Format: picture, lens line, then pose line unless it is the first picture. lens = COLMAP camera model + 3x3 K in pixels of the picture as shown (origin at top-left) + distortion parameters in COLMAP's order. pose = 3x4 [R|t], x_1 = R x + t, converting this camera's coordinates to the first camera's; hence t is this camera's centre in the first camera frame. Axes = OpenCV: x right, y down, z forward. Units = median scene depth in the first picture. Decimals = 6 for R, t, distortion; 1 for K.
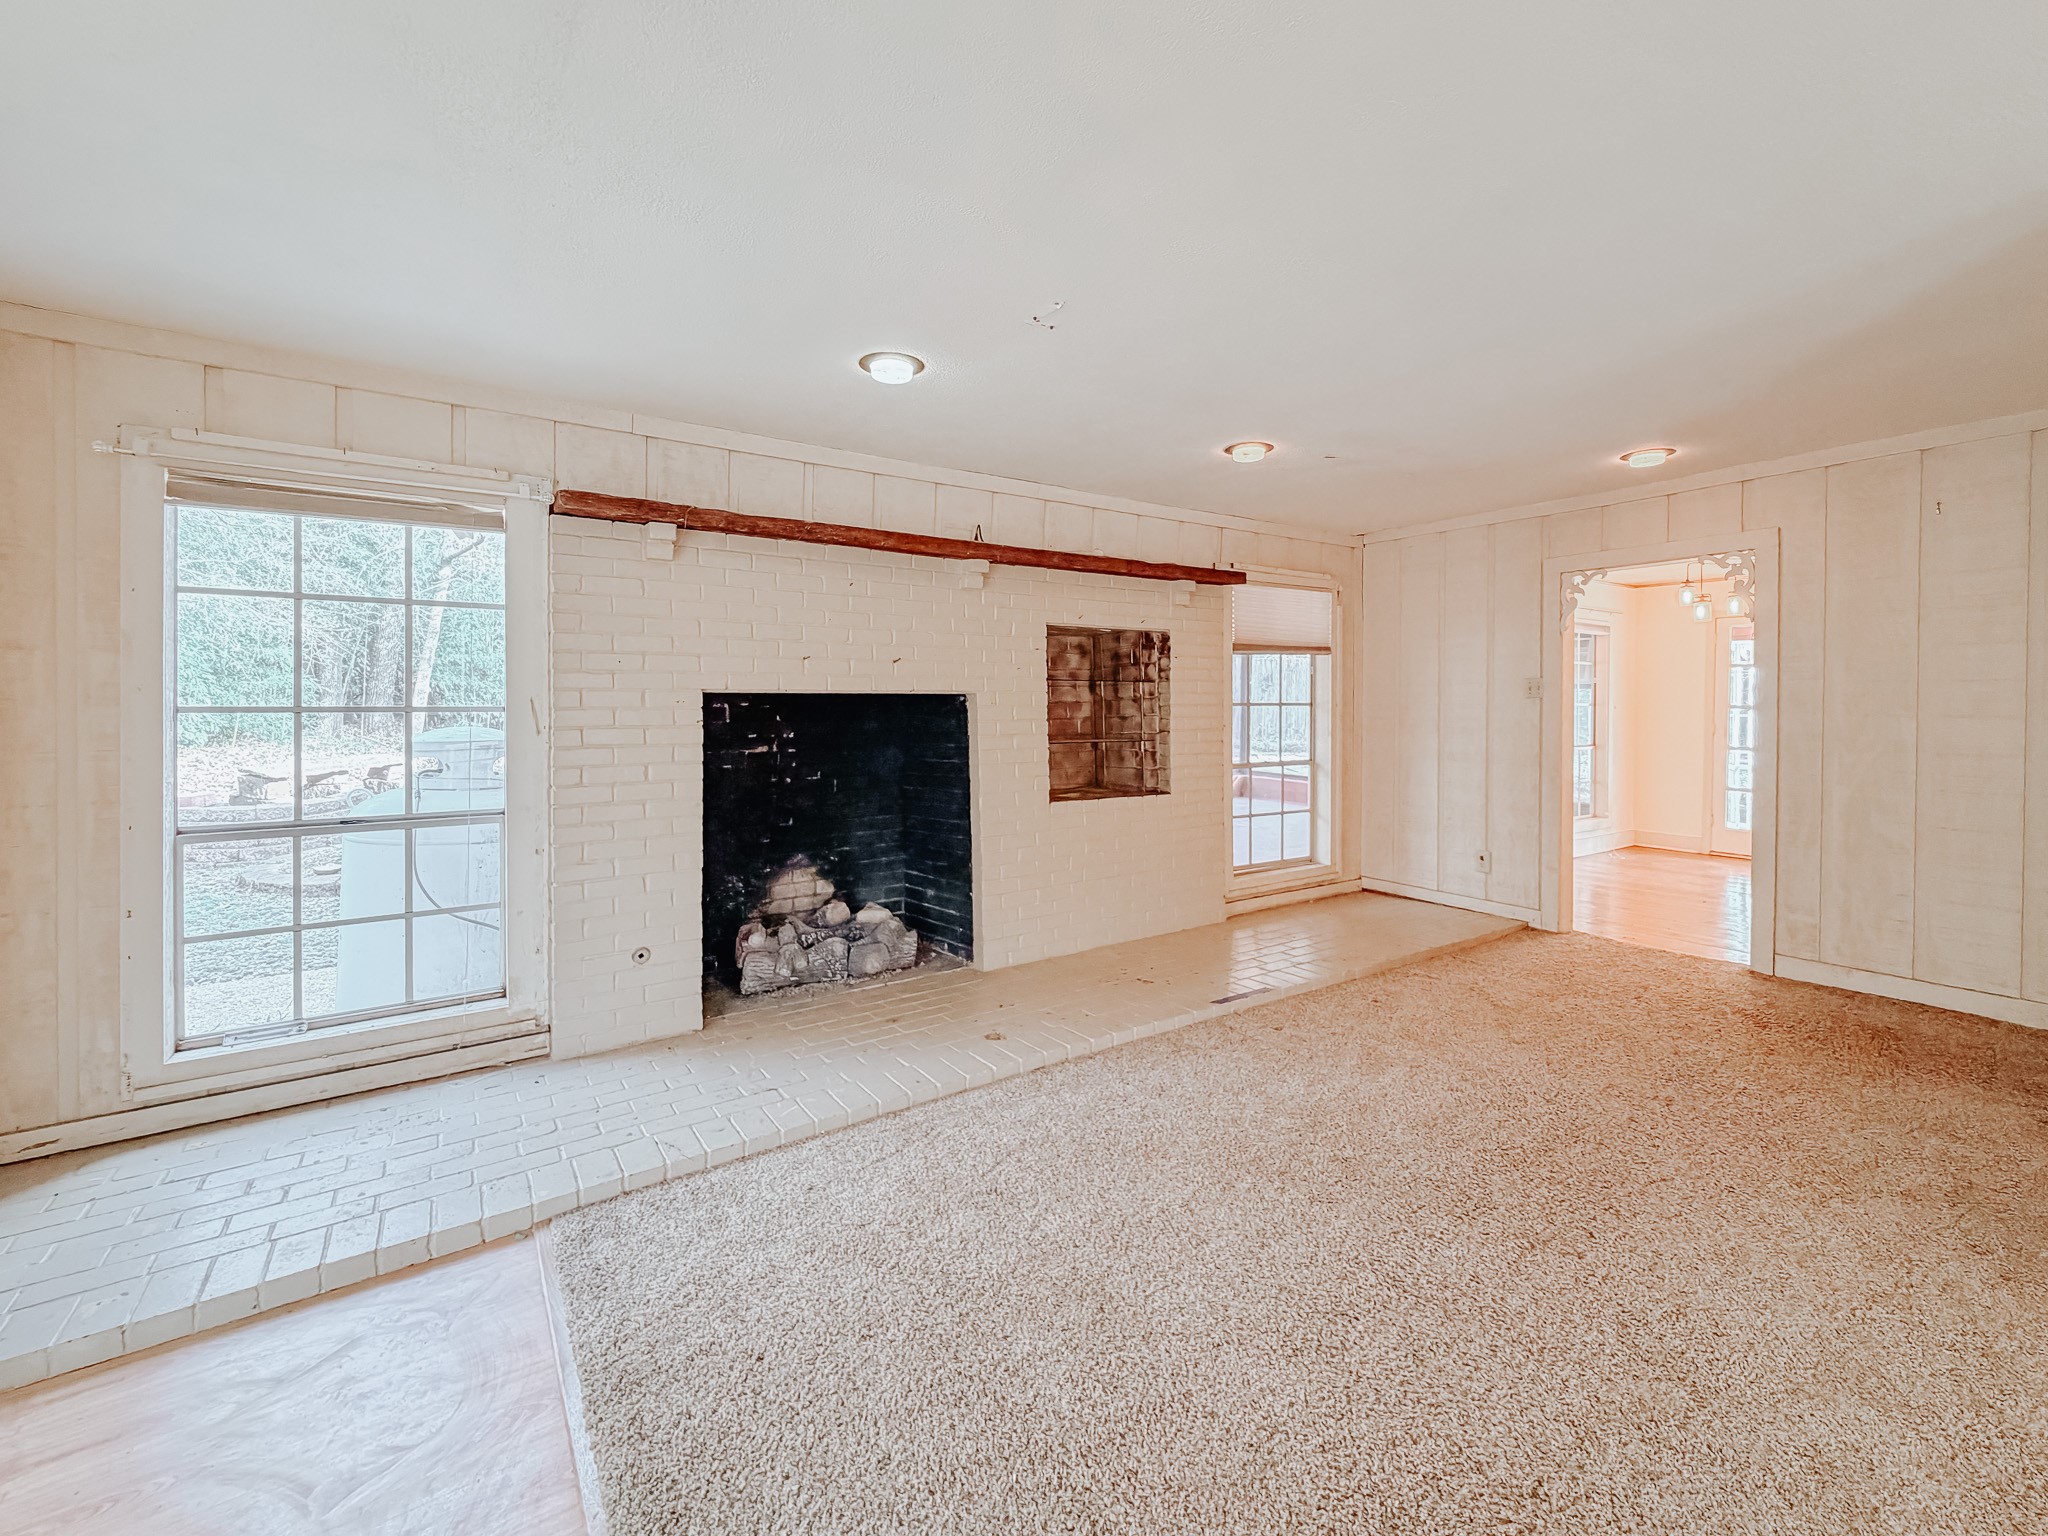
lens RADIAL K [[870.4, 0, 1063.7], [0, 870.4, 703.7], [0, 0, 1]] dist [0.002384, 0.000323]
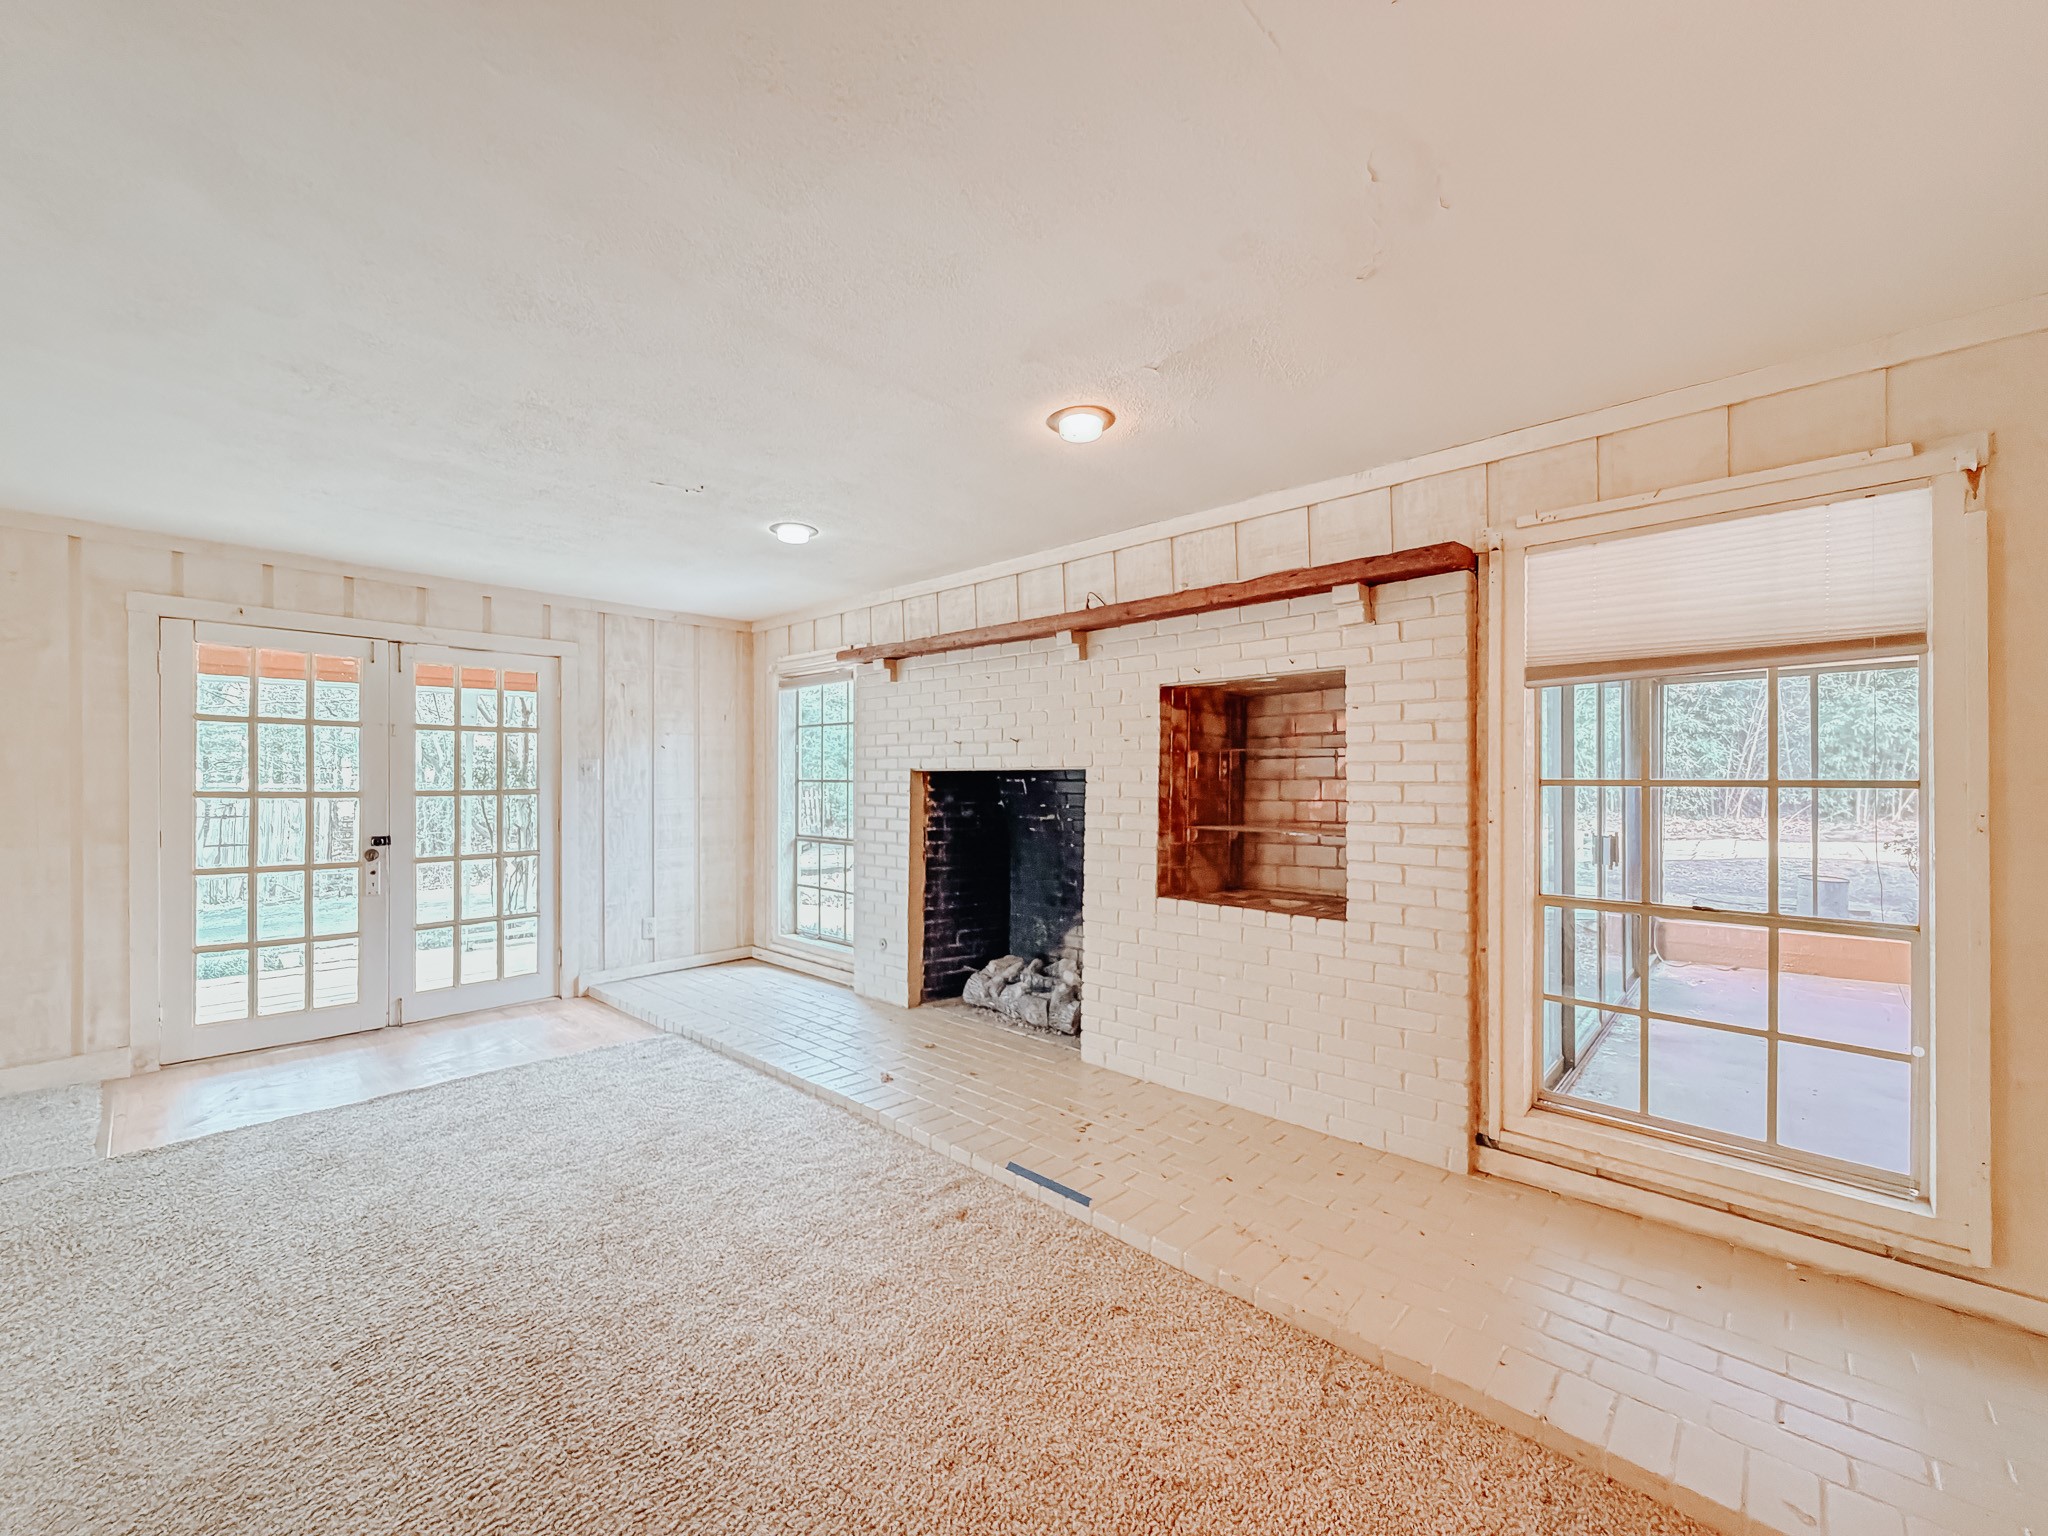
lens RADIAL K [[839.4, 0, 1024.0], [0, 839.4, 768.0], [0, 0, 1]] dist [0.000107, 0.000089]
pose [[0.196533, -0.012252, -0.980421, 0.791112], [-0.005383, 0.999893, -0.013574, 0.000424], [0.980482, 0.007946, 0.196446, 0.748862]]
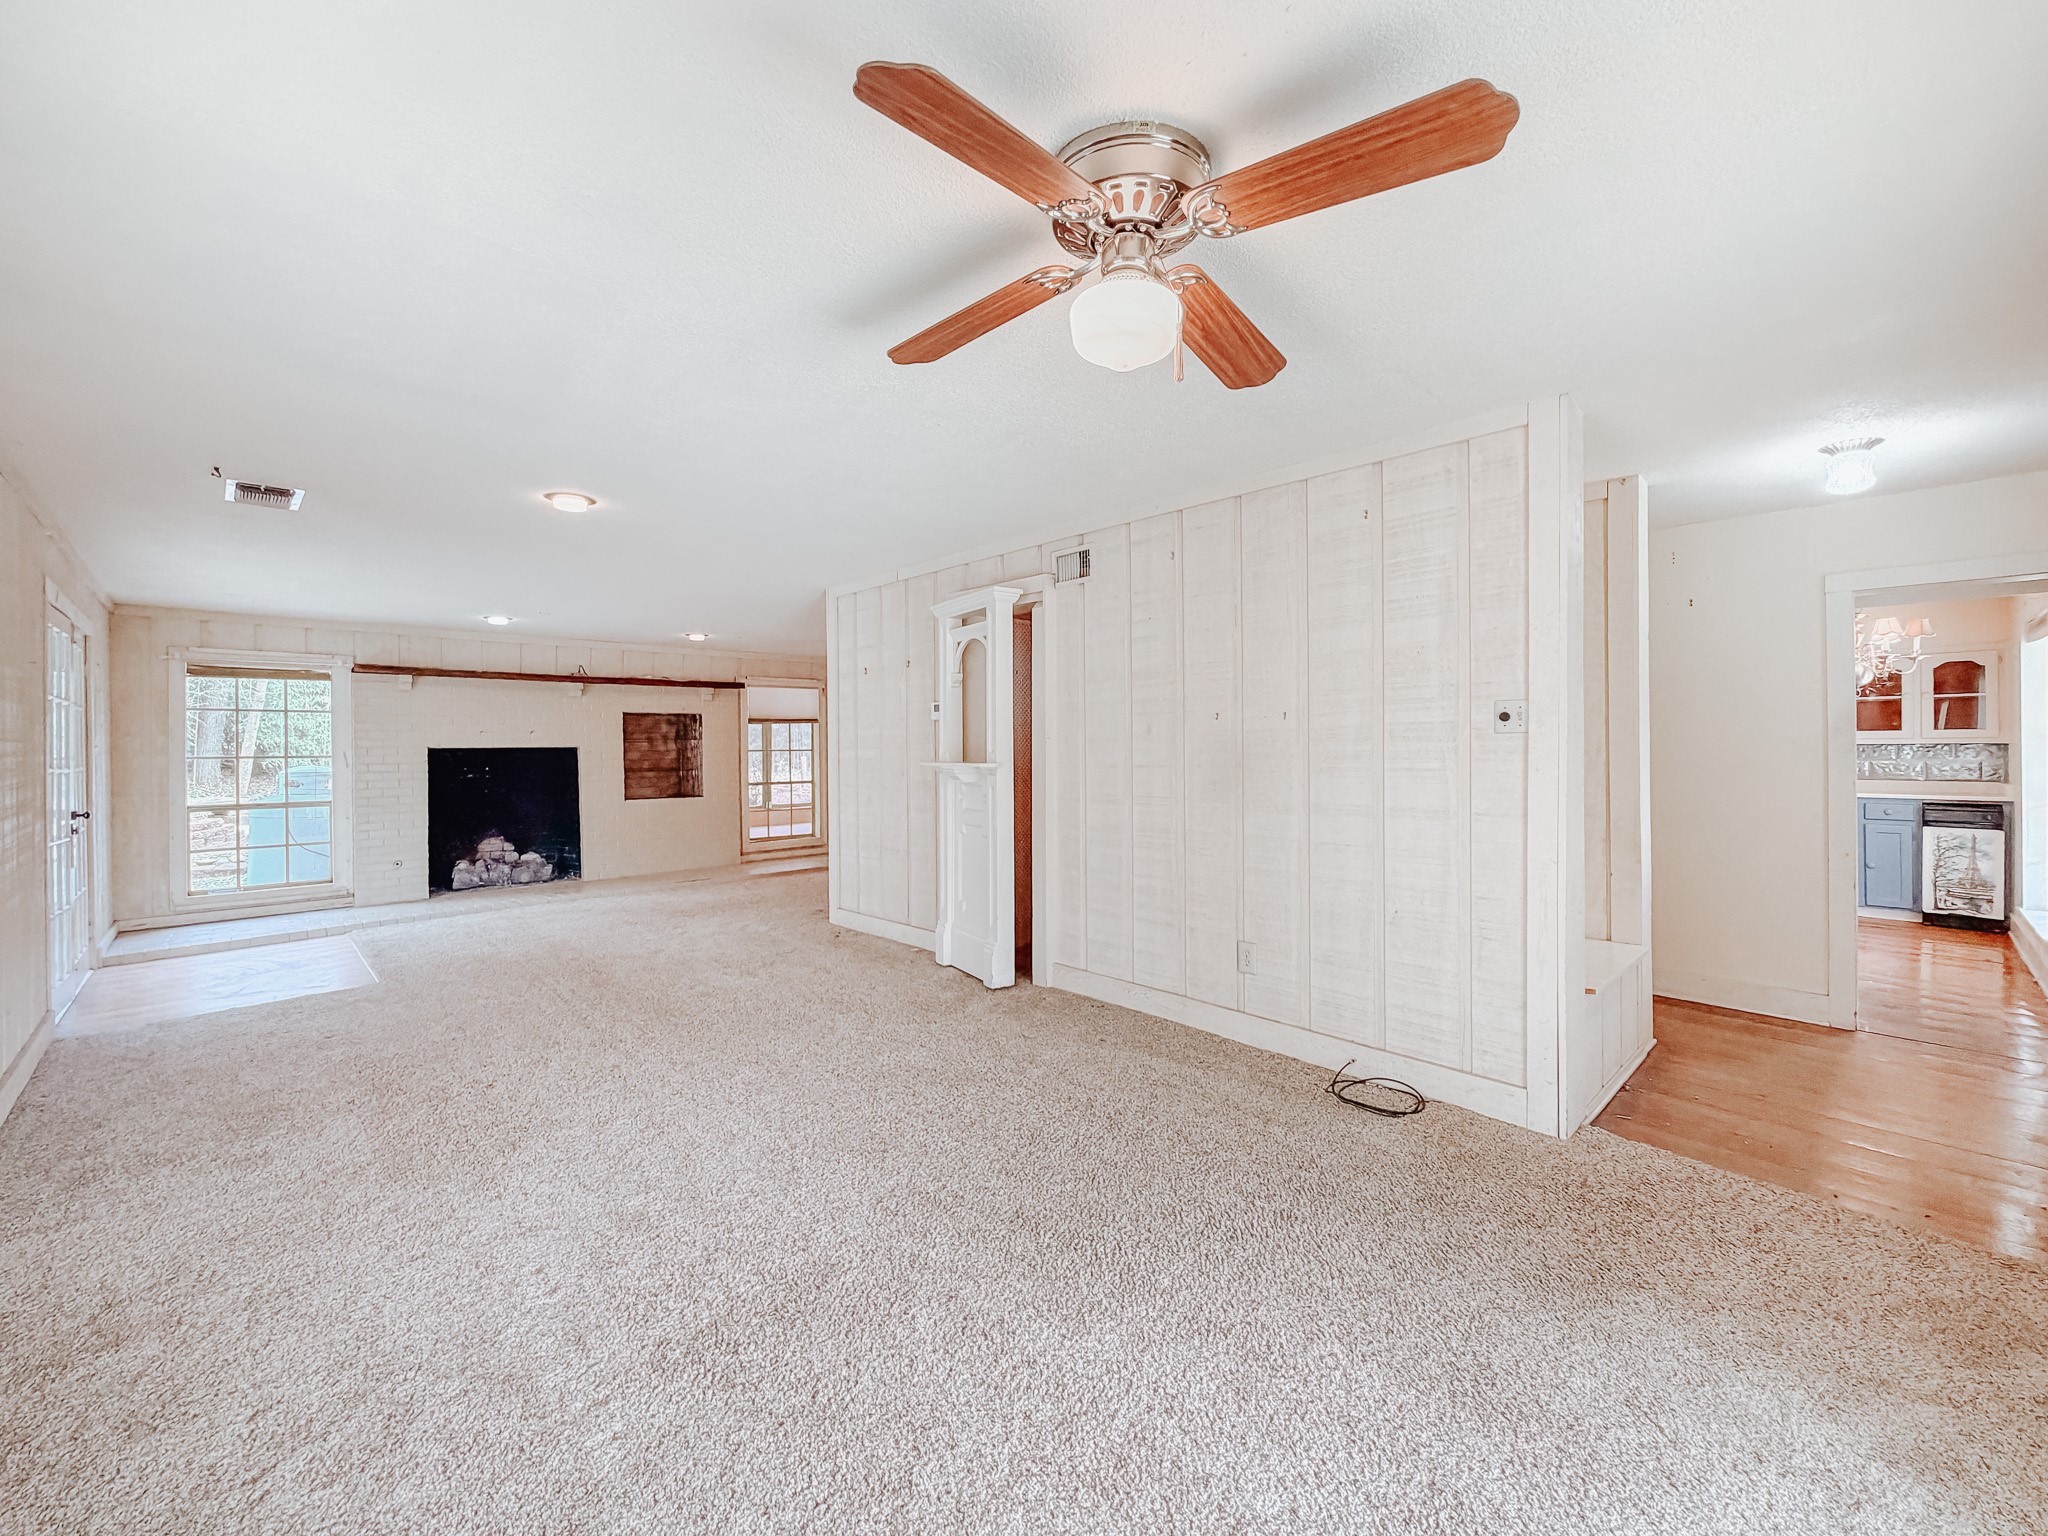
lens RADIAL K [[839.1, 0, 1024.7], [0, 839.1, 747.5], [0, 0, 1]] dist [-0.001749, -0.000478]
pose [[0.991293, -0.013234, 0.131009, 0.683218], [0.014102, 0.999884, -0.005700, 0.016233], [-0.130918, 0.007498, 0.991365, -1.106999]]
